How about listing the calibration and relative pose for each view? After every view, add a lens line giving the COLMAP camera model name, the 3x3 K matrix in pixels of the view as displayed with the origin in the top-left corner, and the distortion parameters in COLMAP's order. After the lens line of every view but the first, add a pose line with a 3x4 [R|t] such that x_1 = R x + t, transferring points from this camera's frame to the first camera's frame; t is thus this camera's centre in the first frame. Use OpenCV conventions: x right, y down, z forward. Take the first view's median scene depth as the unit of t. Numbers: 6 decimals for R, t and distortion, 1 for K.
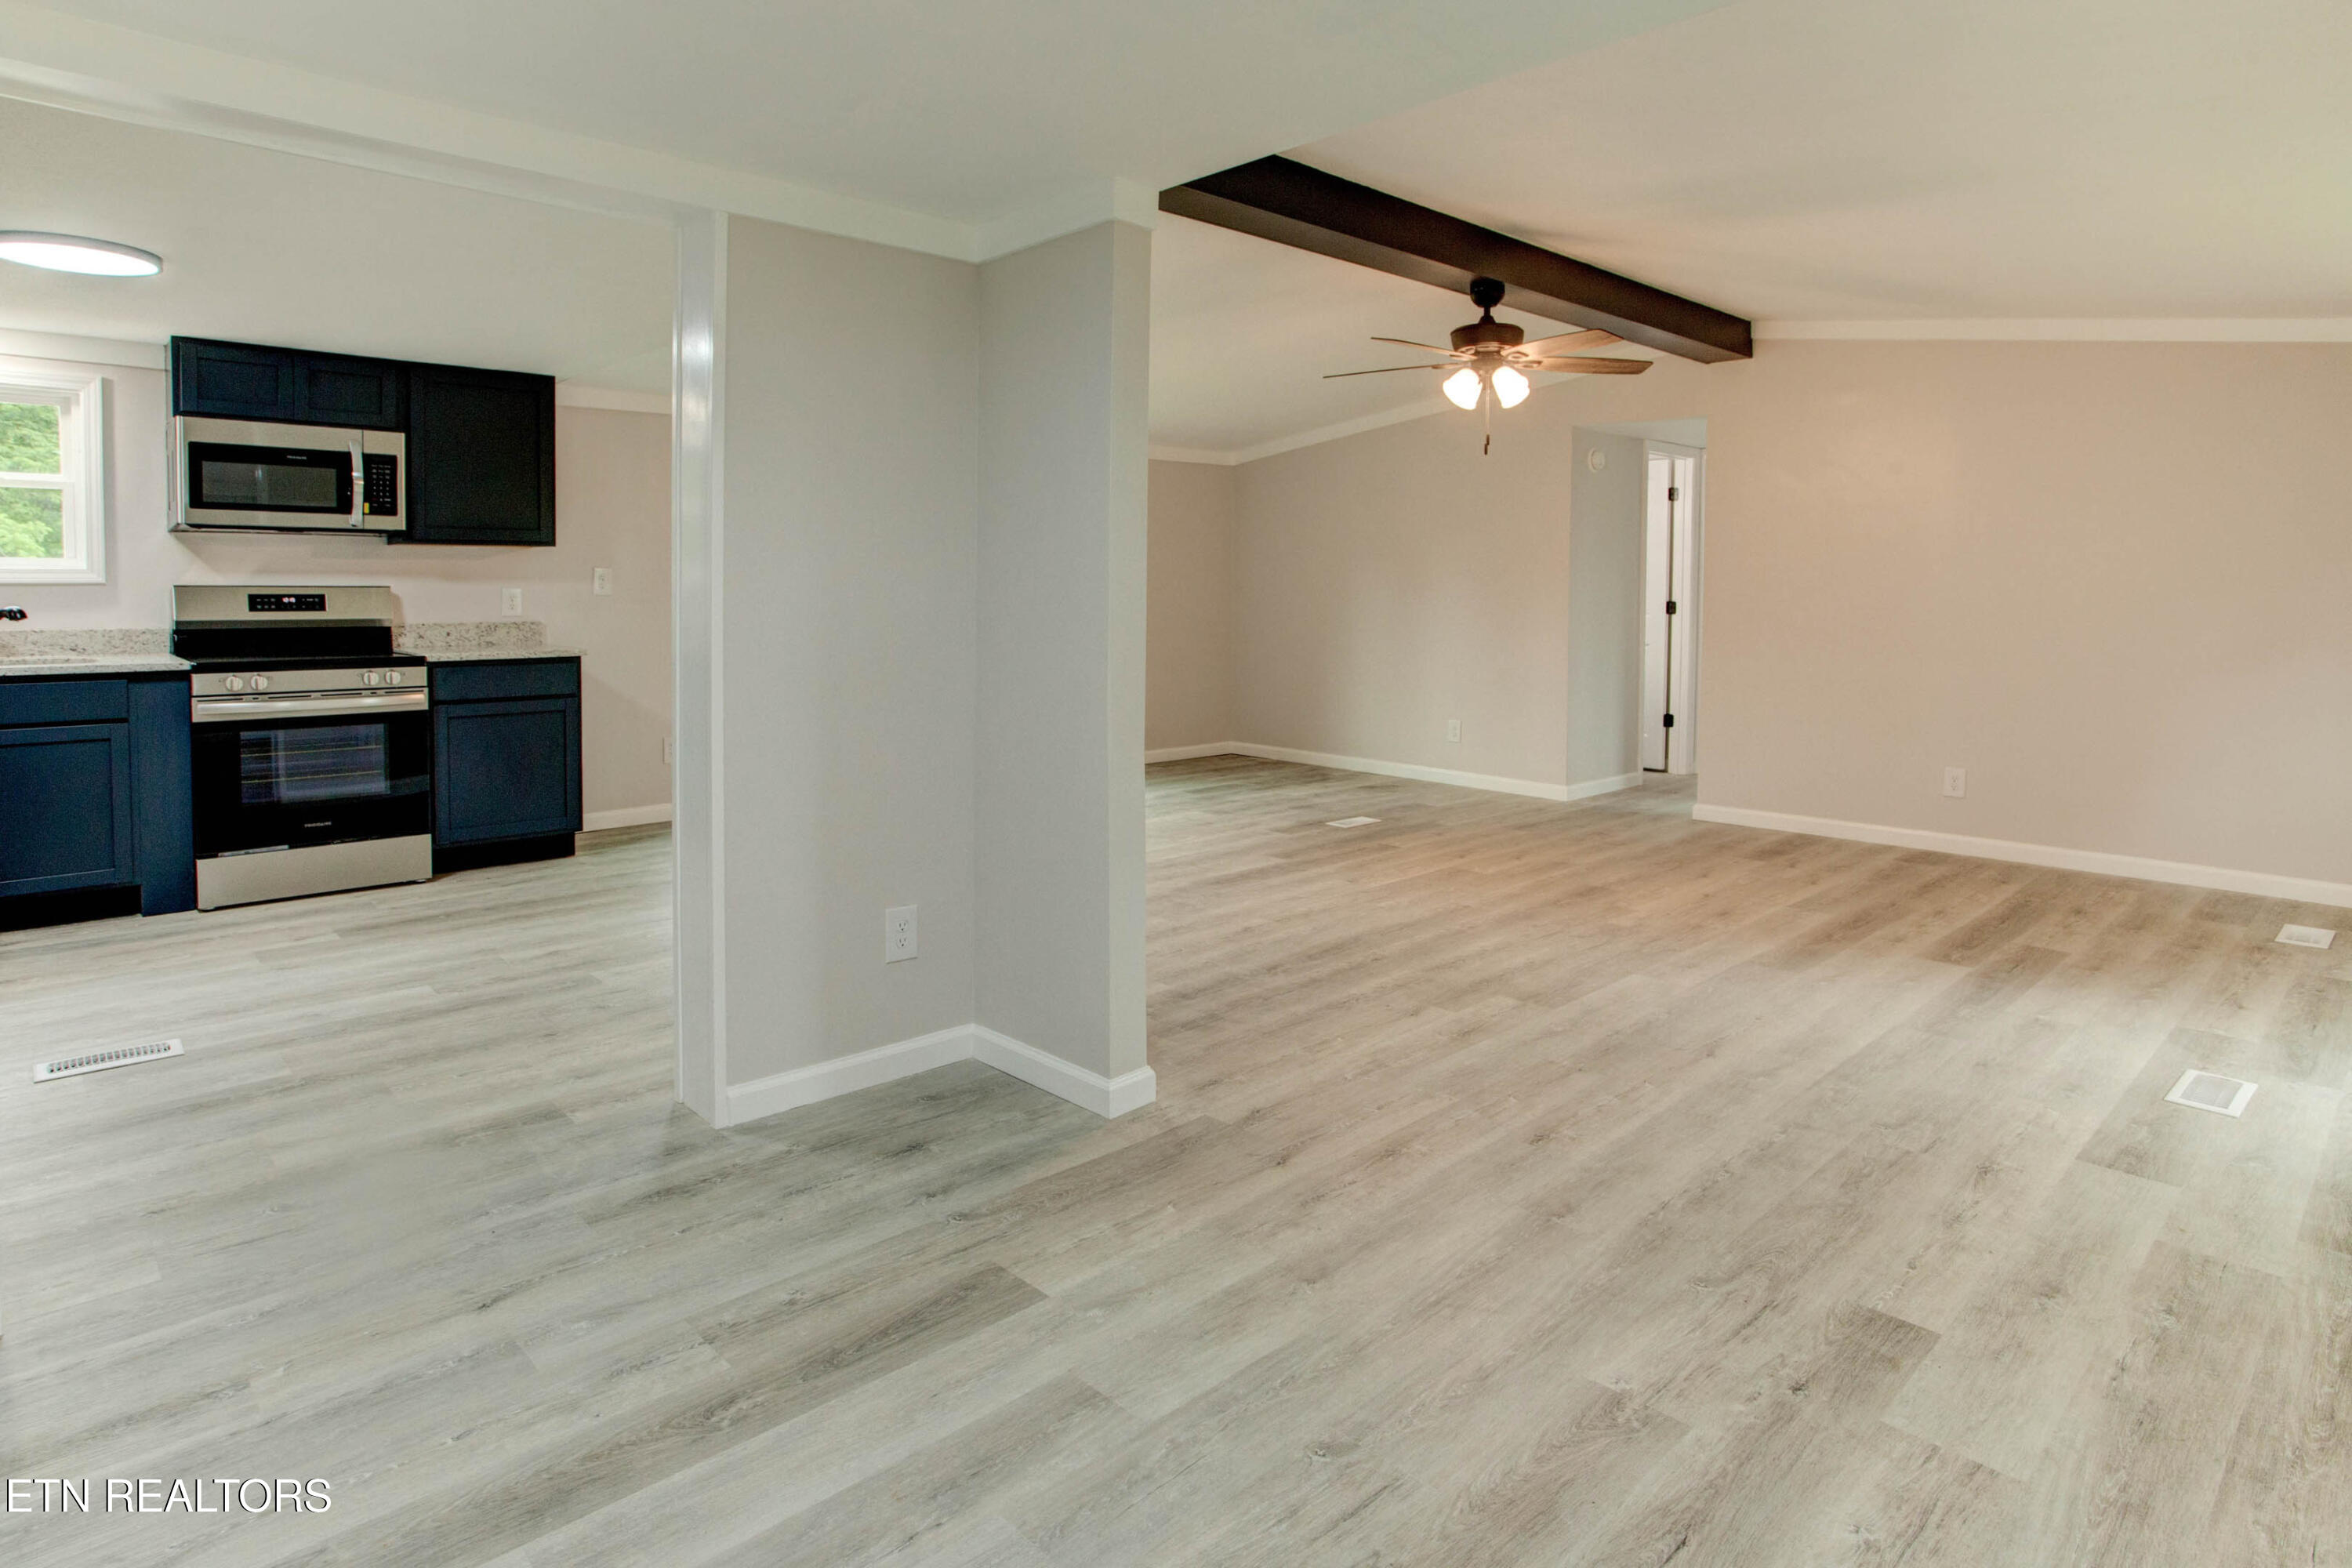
lens RADIAL K [[1326.3, 0, 1132.0], [0, 1326.3, 634.1], [0, 0, 1]] dist [-0.041831, 0.003861]
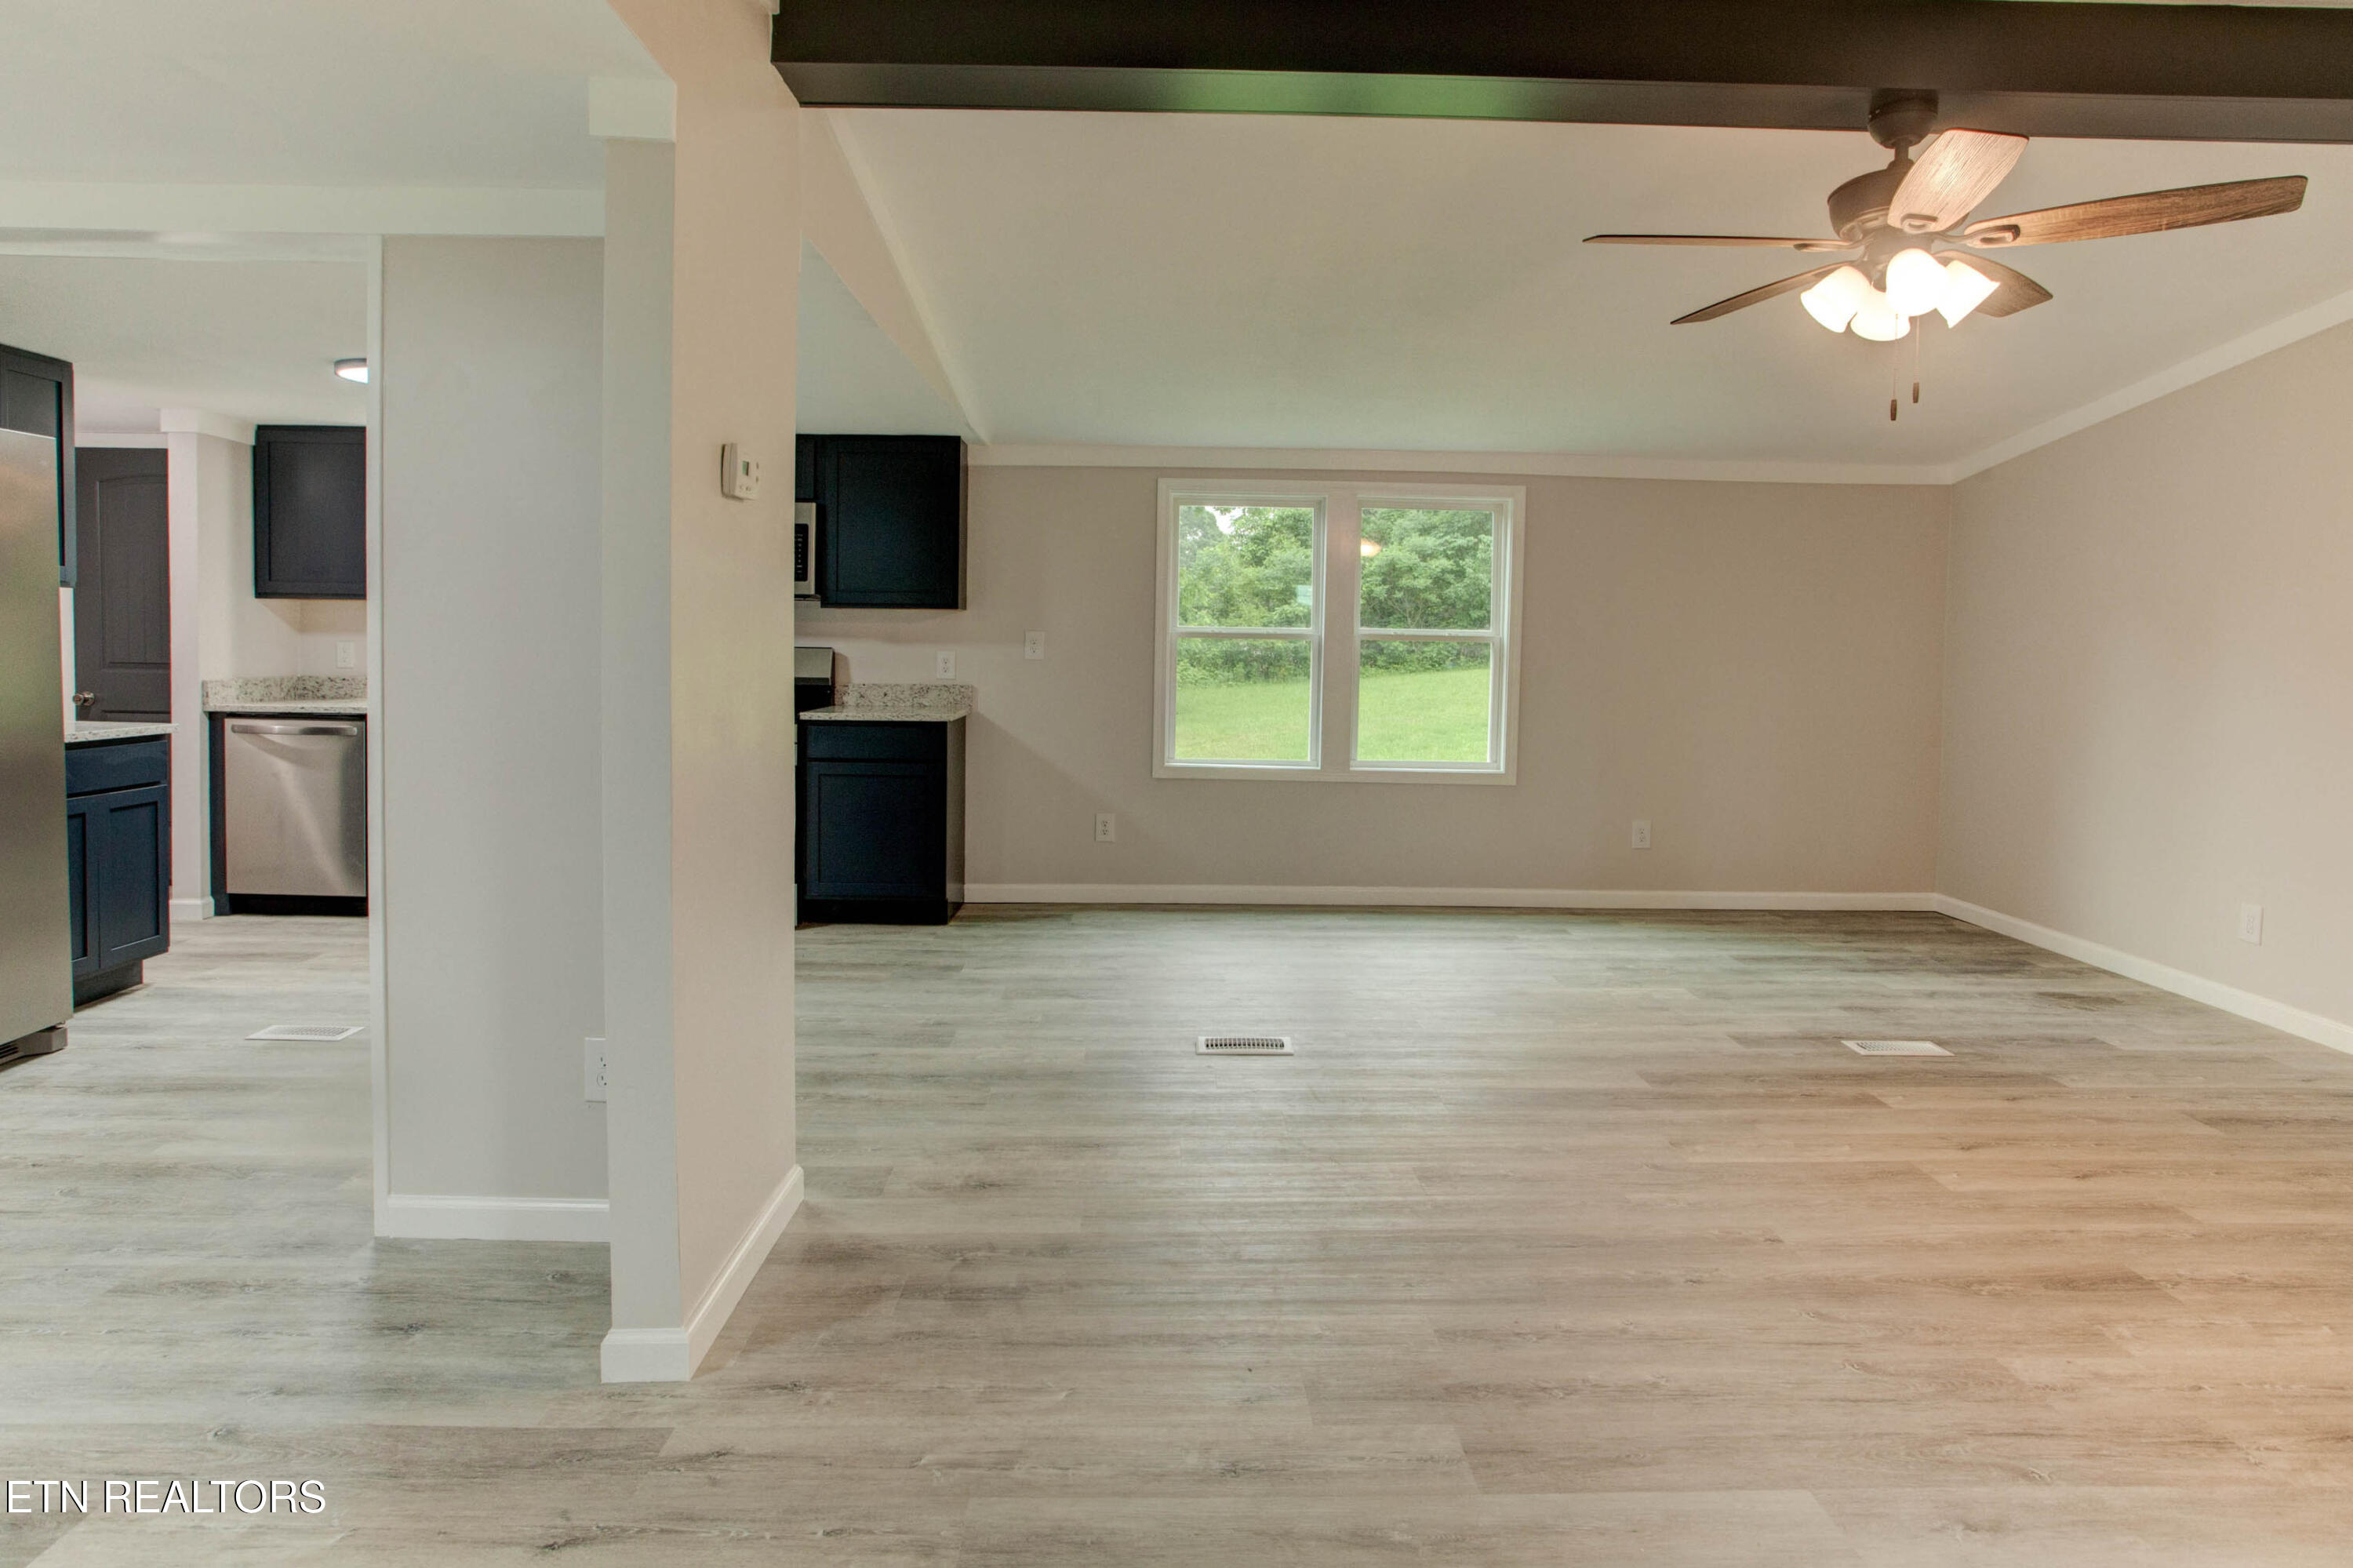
lens RADIAL K [[1377.7, 0, 1117.9], [0, 1377.7, 705.3], [0, 0, 1]] dist [-0.037721, 0.014620]
pose [[0.745812, 0.036066, -0.665180, 0.399605], [-0.037649, 0.999219, 0.011966, -0.013413], [0.665092, 0.016119, 0.746587, 0.369314]]
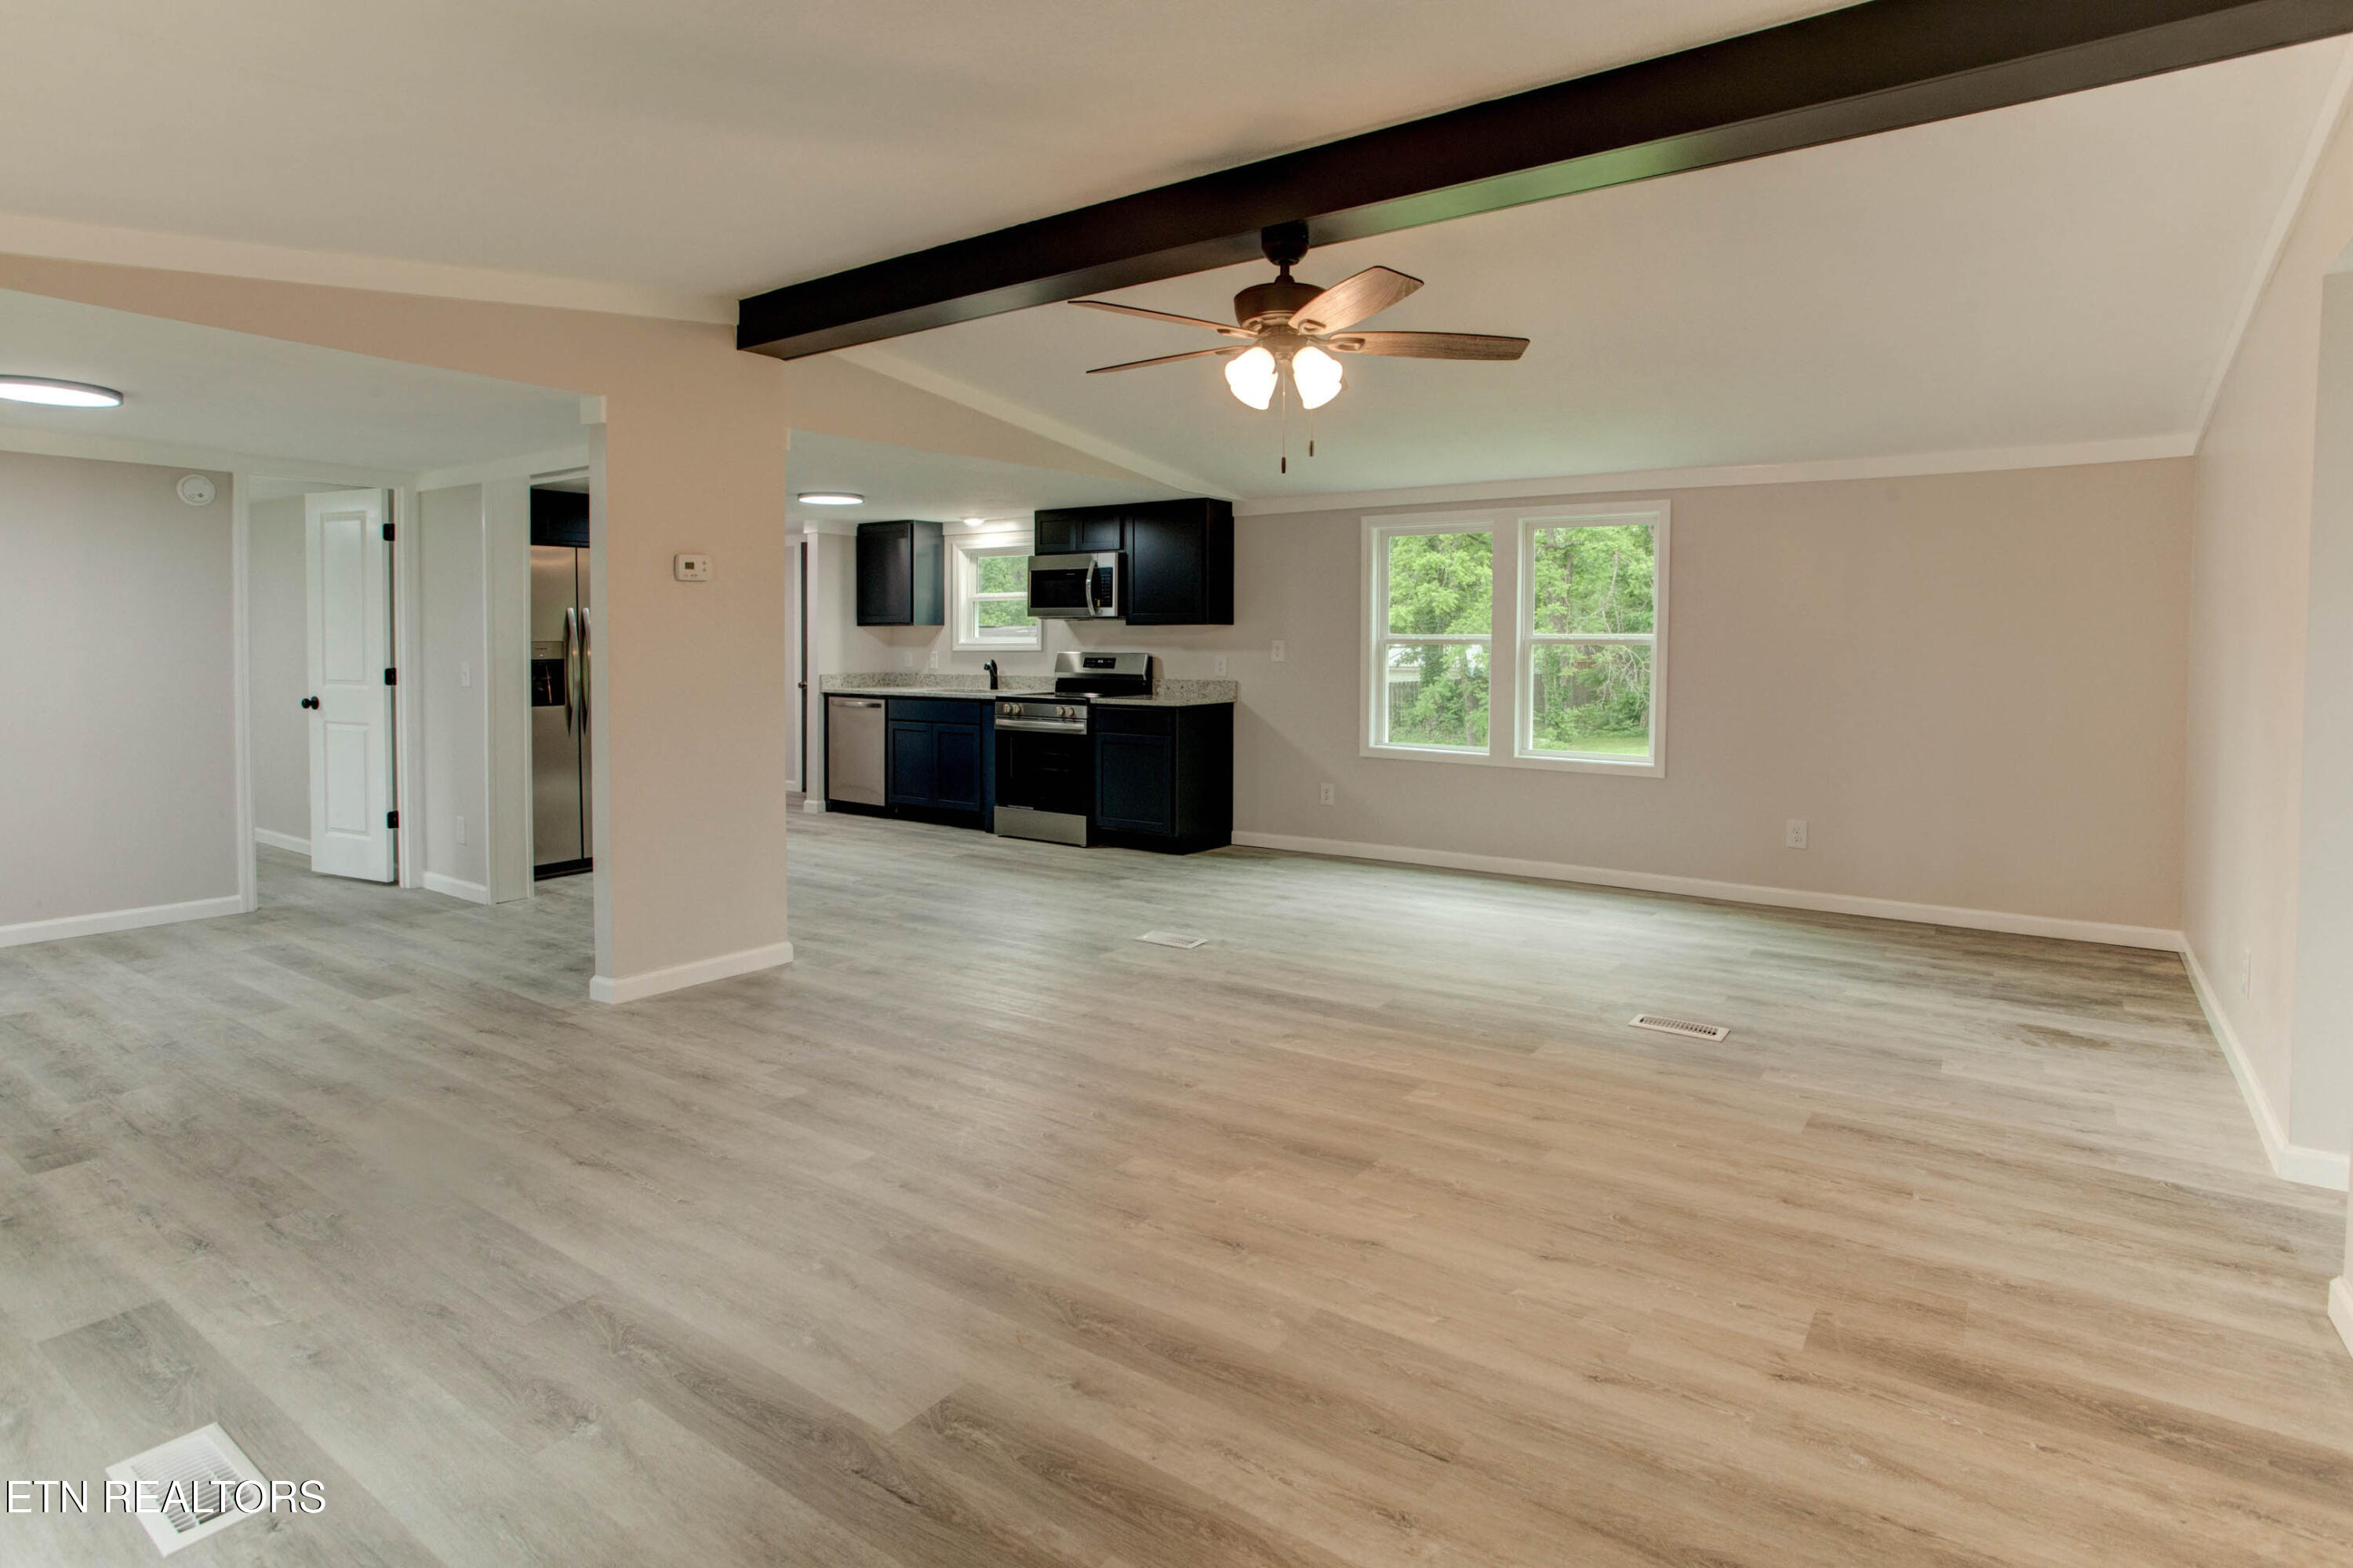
lens RADIAL K [[1225.4, 0, 1121.3], [0, 1225.4, 678.8], [0, 0, 1]] dist [-0.035786, 0.017836]
pose [[0.192939, 0.025557, -0.980878, 0.907740], [-0.040982, 0.998998, 0.017968, -0.036002], [0.980355, 0.036732, 0.193793, 0.802473]]
